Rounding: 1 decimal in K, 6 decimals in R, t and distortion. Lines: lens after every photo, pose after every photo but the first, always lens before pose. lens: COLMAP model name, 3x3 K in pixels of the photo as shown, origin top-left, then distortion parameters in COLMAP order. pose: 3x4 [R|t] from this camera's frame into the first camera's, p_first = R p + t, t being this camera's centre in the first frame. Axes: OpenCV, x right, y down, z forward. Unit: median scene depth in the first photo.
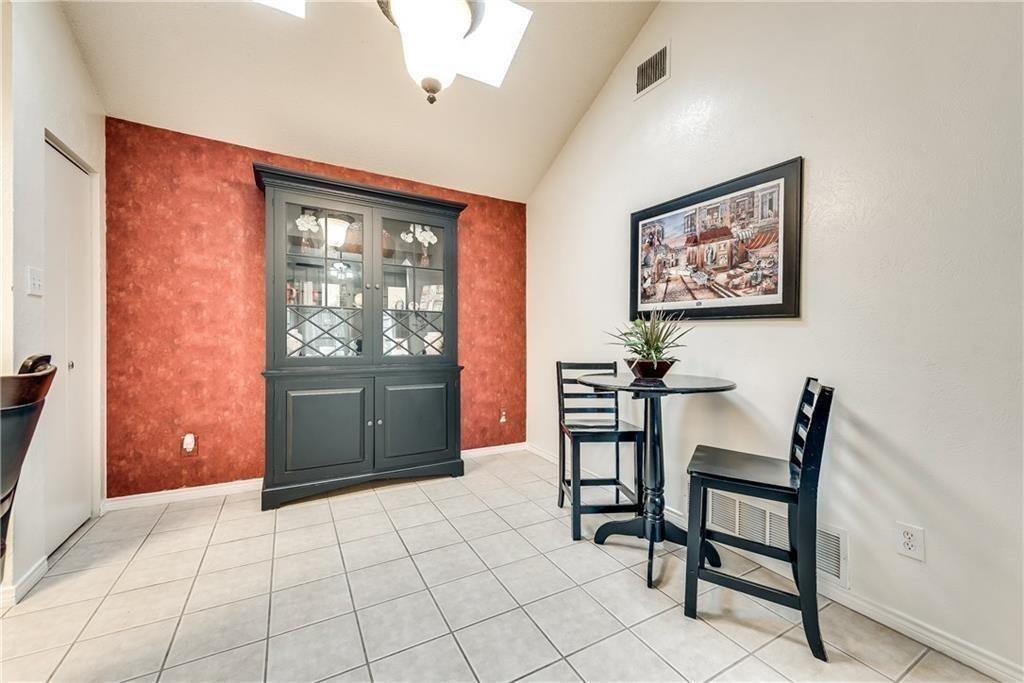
lens RADIAL K [[401.0, 0, 503.5], [0, 401.0, 338.3], [0, 0, 1]] dist [-0.002780, -0.000743]
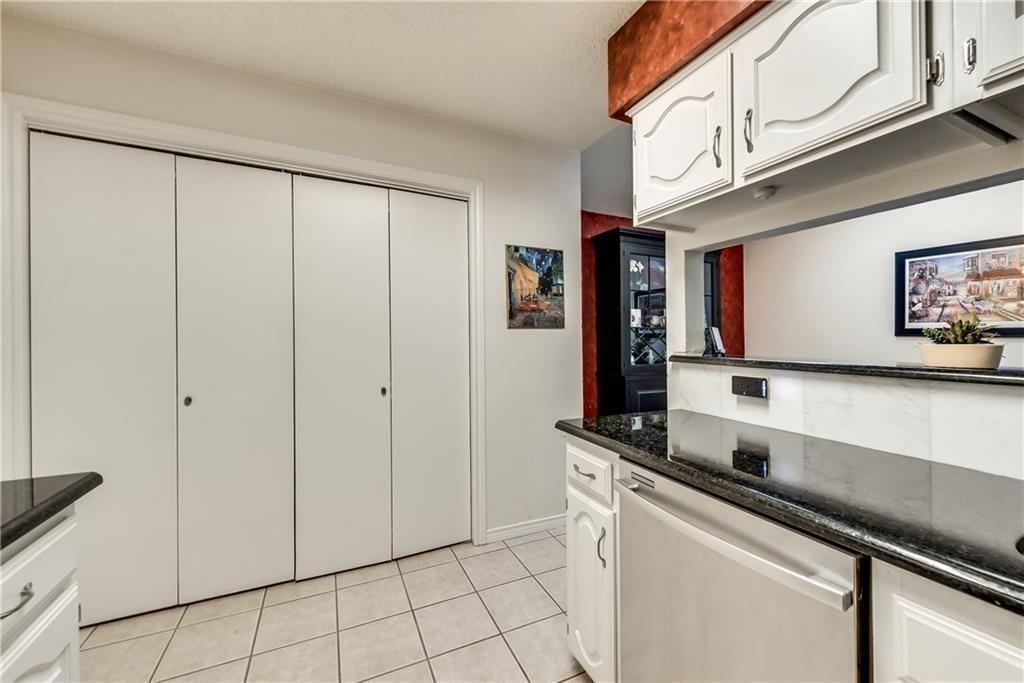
lens RADIAL K [[401.0, 0, 518.2], [0, 401.0, 341.5], [0, 0, 1]] dist [-0.002780, -0.000743]
pose [[0.997976, -0.014163, -0.061997, -0.894877], [0.014171, 0.999900, -0.000315, -0.046108], [0.061995, -0.000565, 0.998076, -0.390916]]
